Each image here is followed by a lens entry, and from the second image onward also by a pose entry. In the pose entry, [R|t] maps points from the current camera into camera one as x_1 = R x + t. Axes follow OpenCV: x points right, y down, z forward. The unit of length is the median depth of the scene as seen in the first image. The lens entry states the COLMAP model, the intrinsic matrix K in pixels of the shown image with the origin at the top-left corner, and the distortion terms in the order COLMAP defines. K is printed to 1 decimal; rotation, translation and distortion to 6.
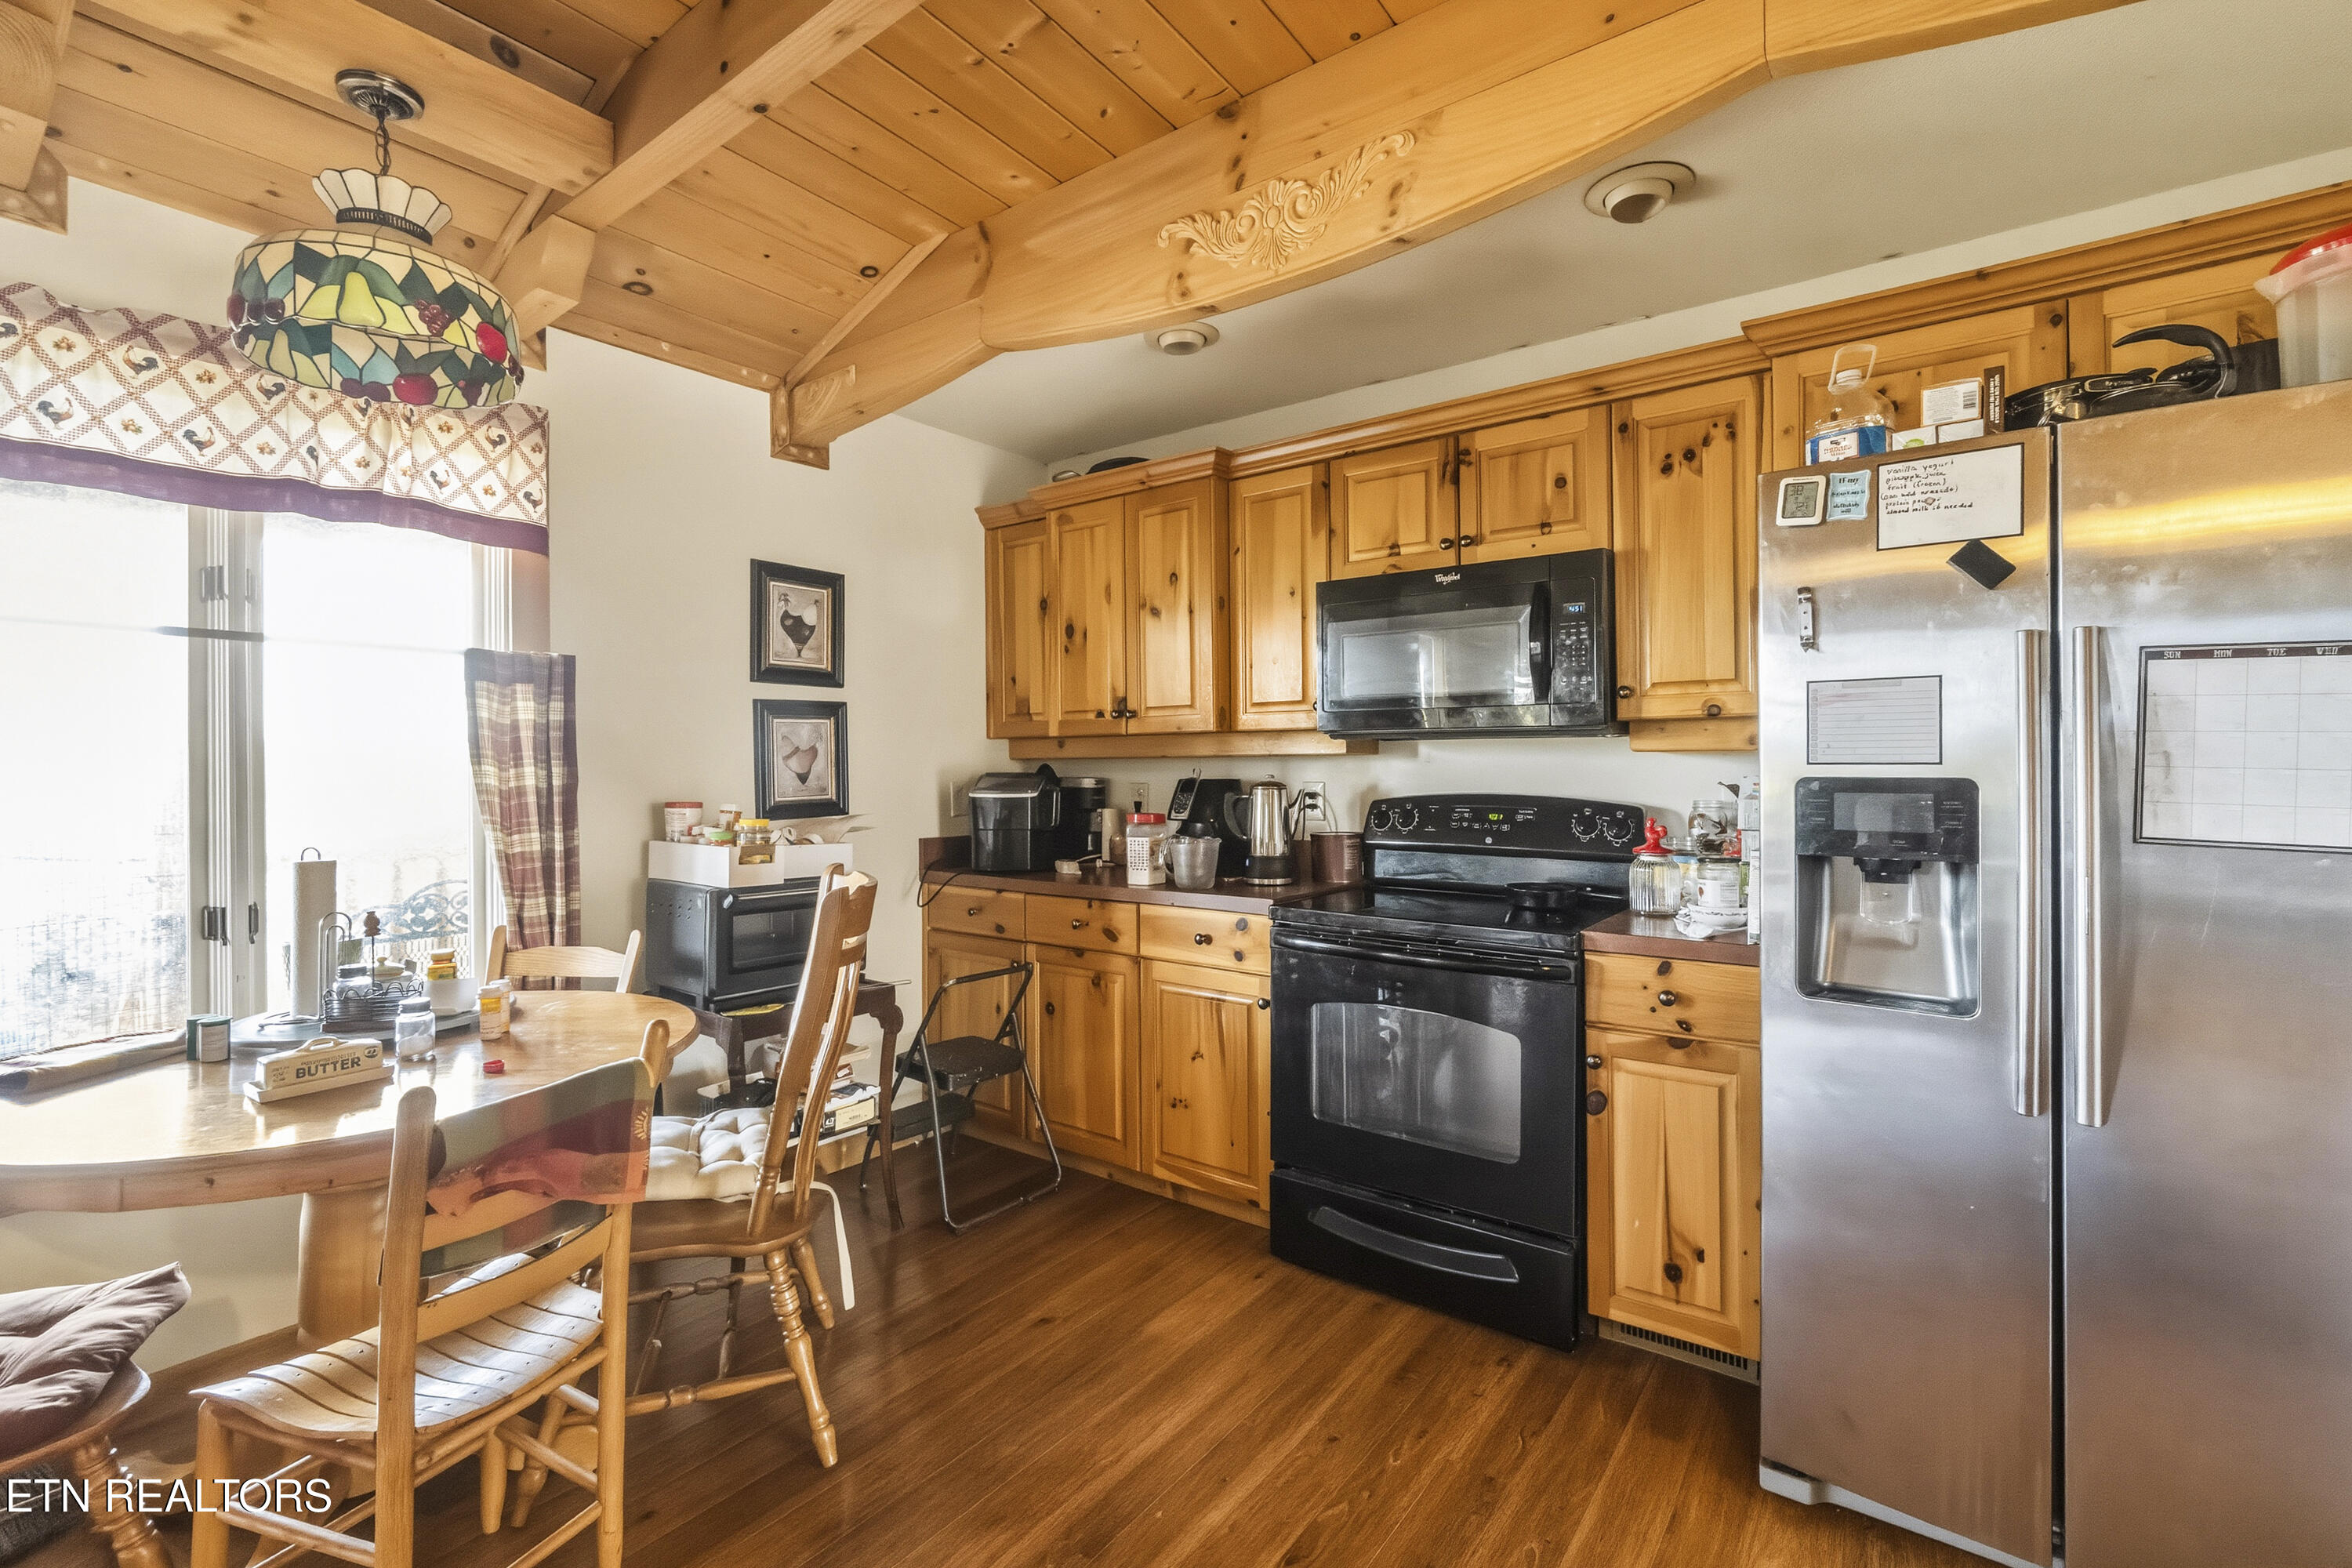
lens RADIAL K [[1031.9, 0, 1178.9], [0, 1031.9, 769.5], [0, 0, 1]] dist [0.001587, 0.000706]
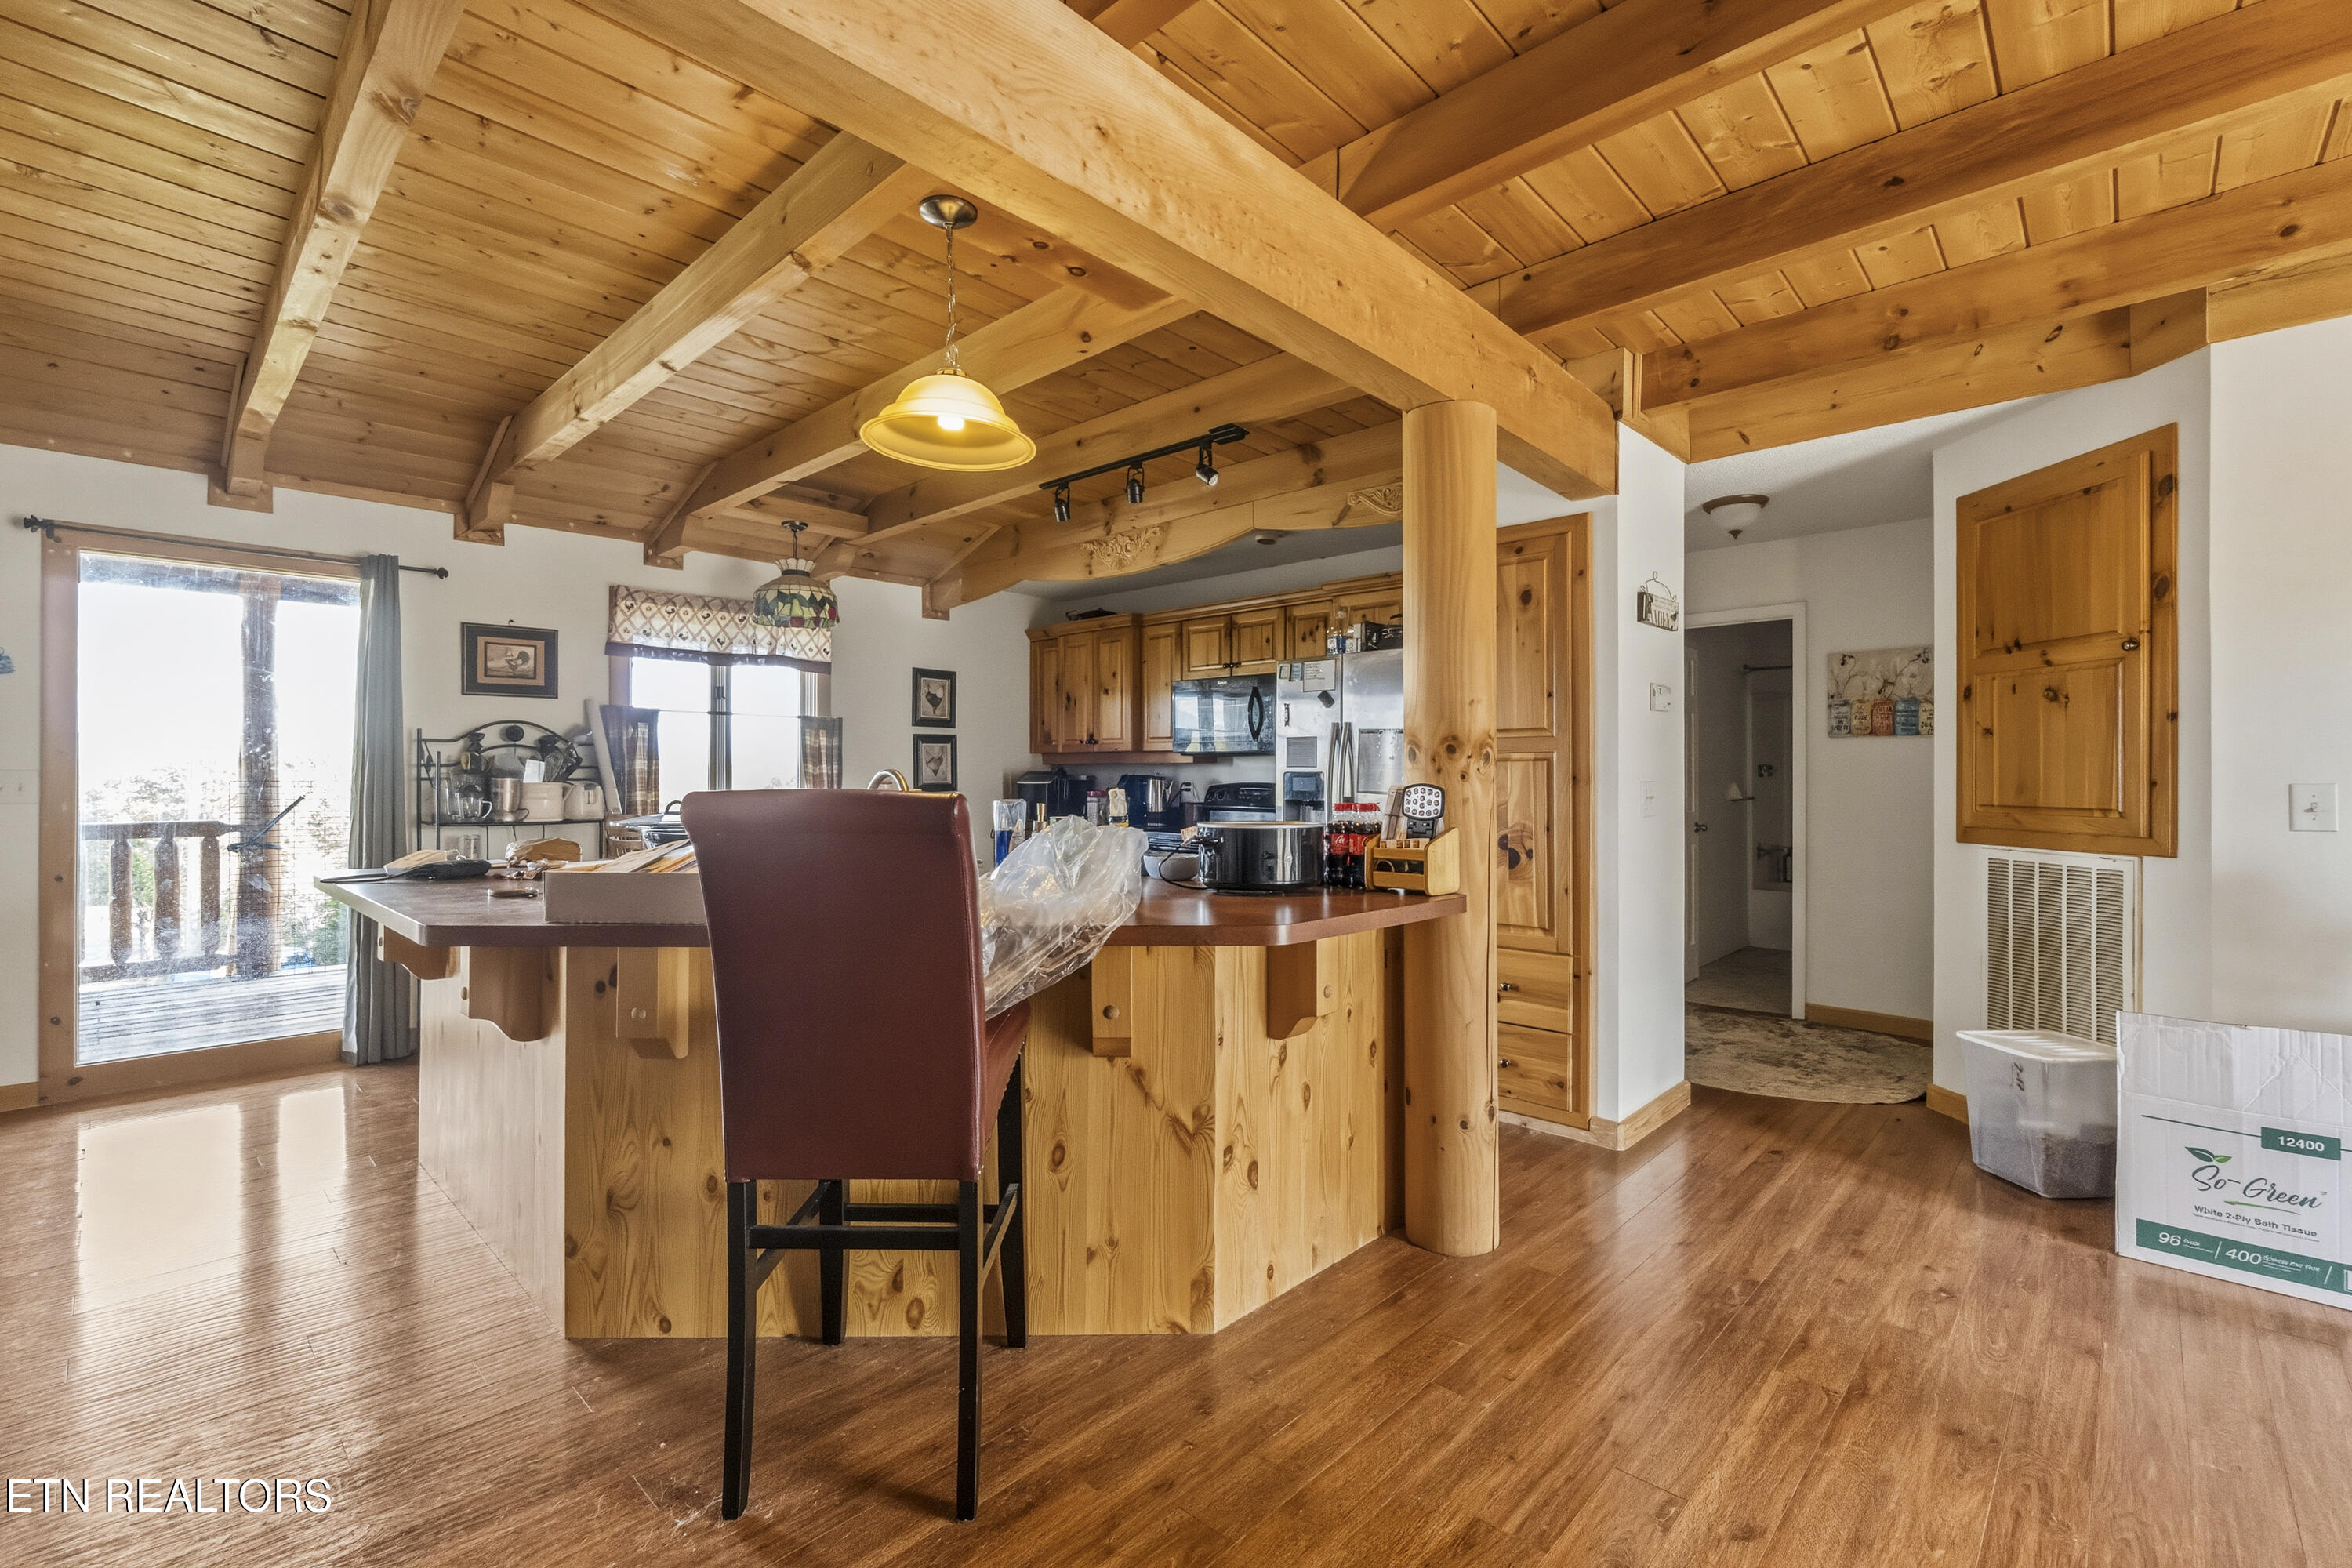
lens RADIAL K [[1031.9, 0, 1169.1], [0, 1031.9, 768.6], [0, 0, 1]] dist [0.001587, 0.000706]
pose [[0.992518, 0.009246, -0.121747, 0.356700], [-0.010557, 0.999893, -0.010127, 0.016761], [0.121641, 0.011337, 0.992509, -1.008493]]
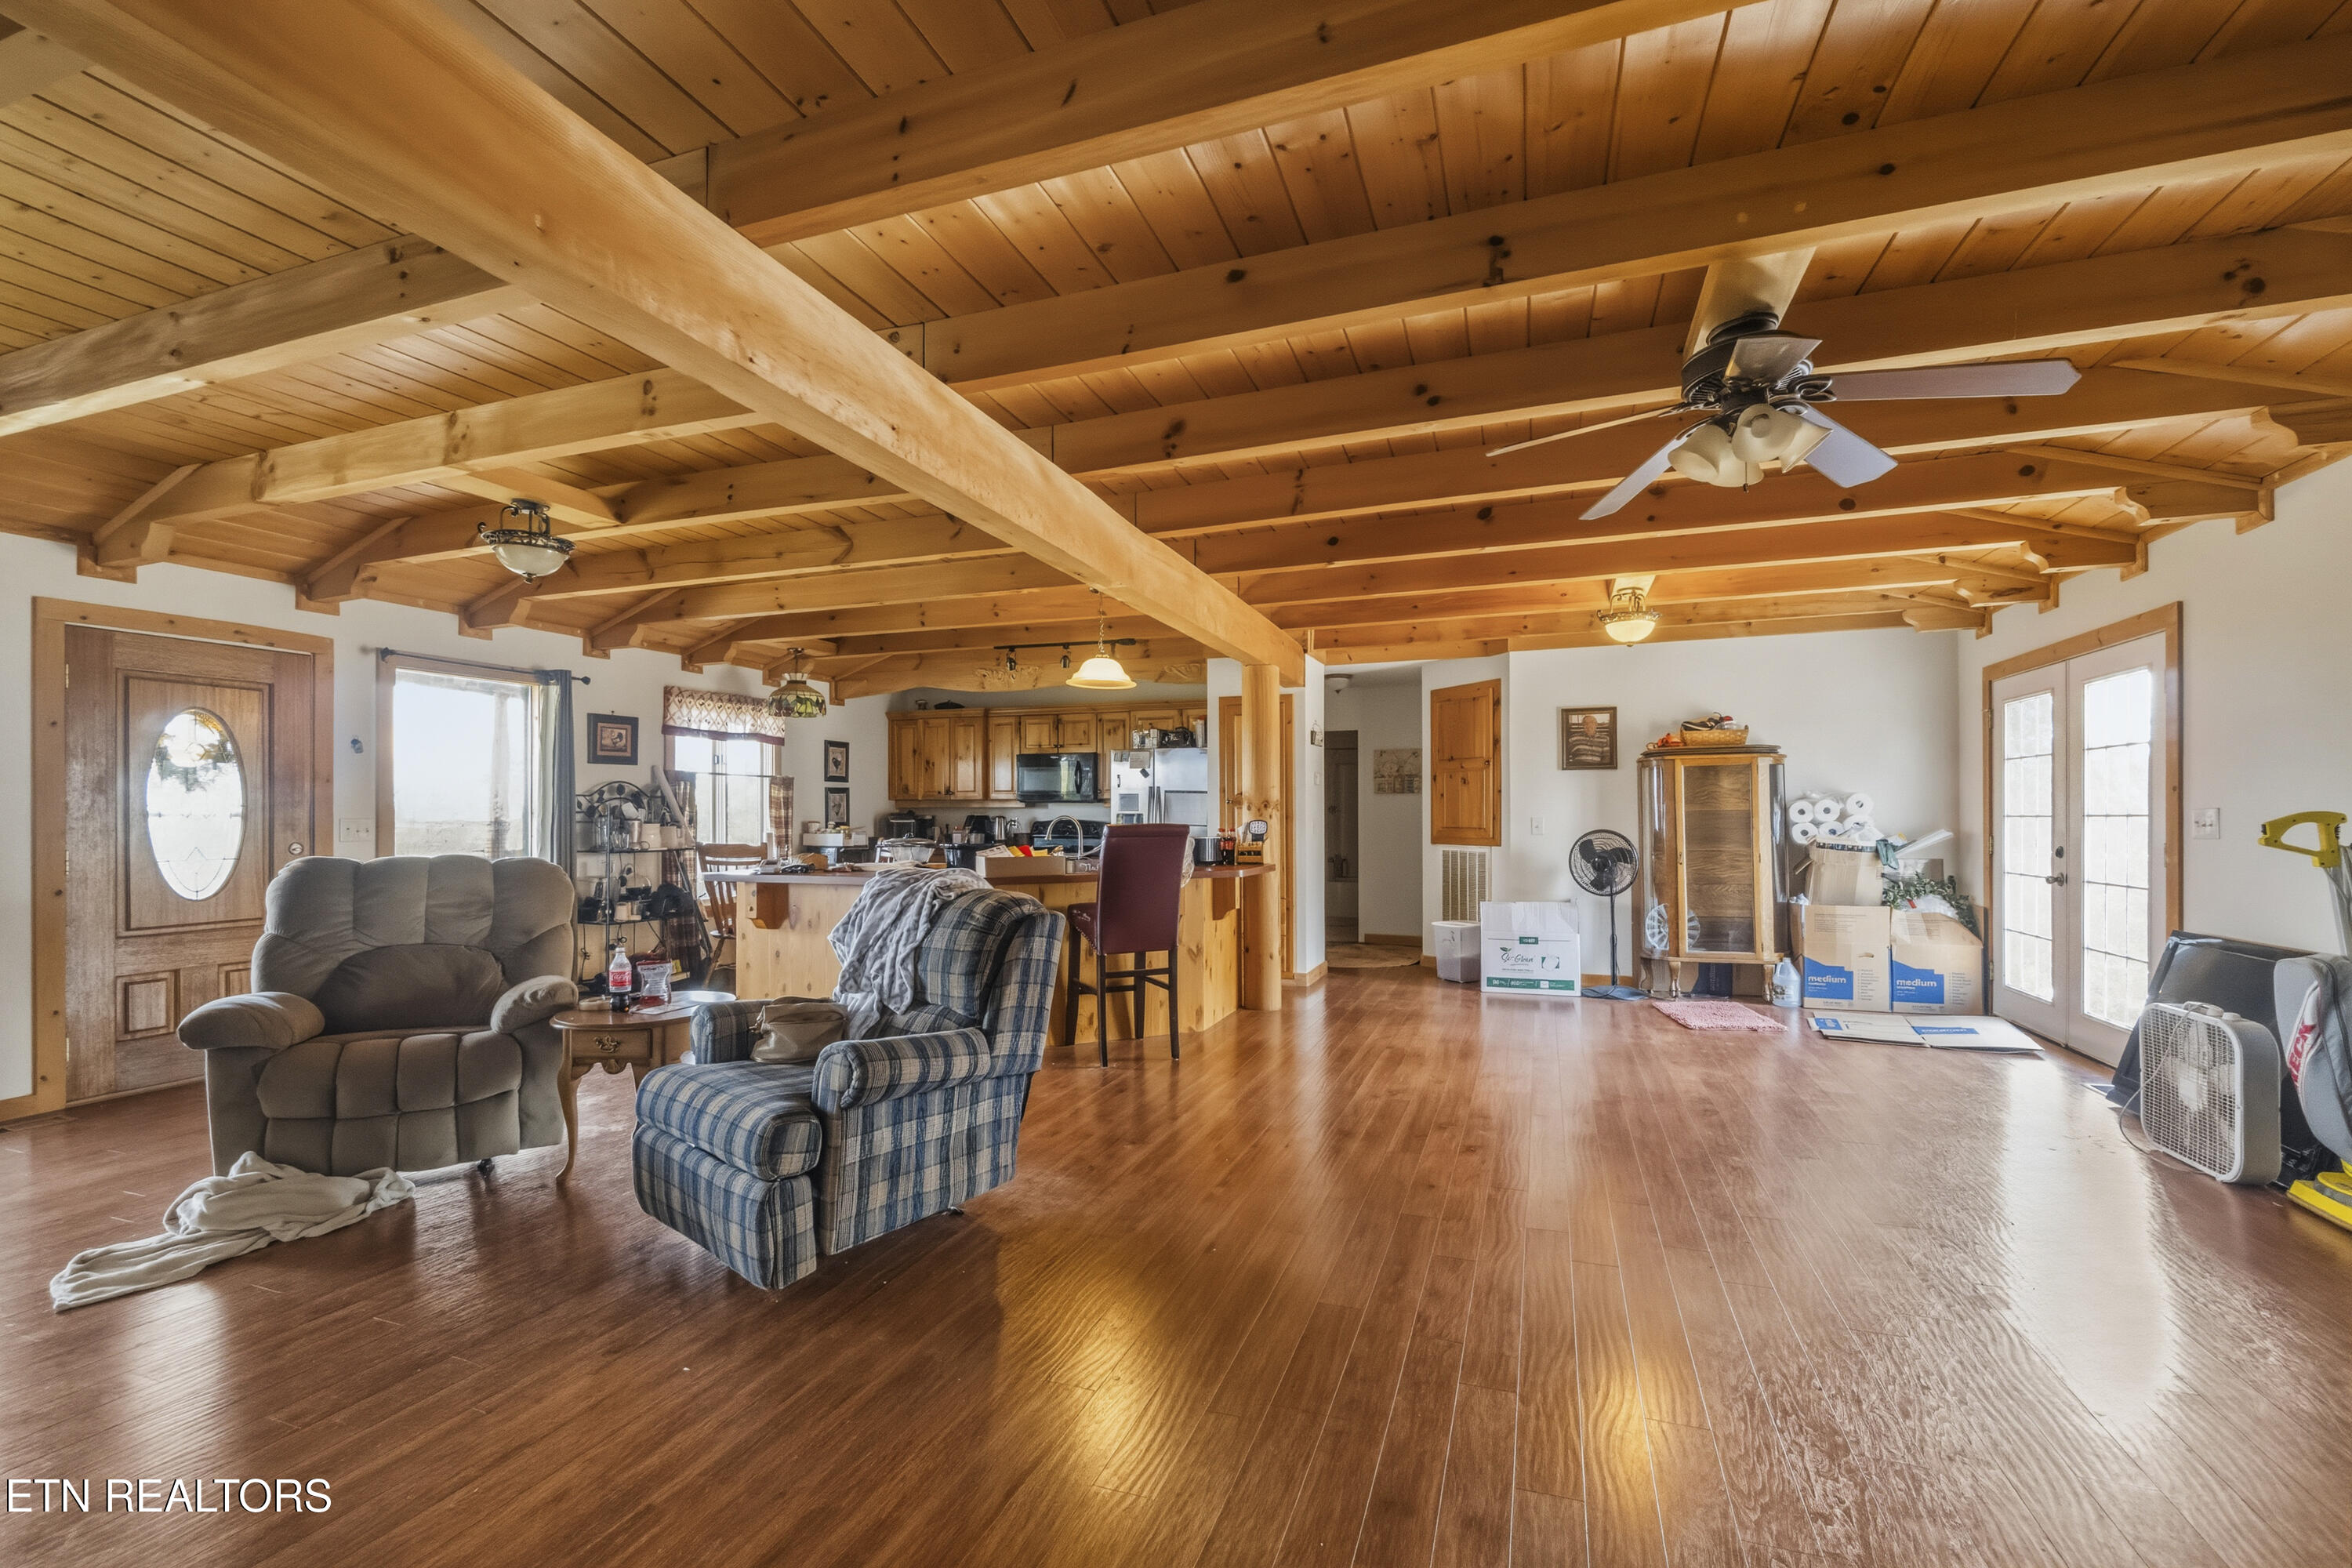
lens RADIAL K [[1031.9, 0, 1171.0], [0, 1031.9, 801.8], [0, 0, 1]] dist [0.001587, 0.000706]
pose [[0.957573, 0.008299, 0.288071, -0.313065], [-0.003942, 0.999869, -0.015702, 0.015430], [-0.288163, 0.013900, 0.957480, -2.099547]]
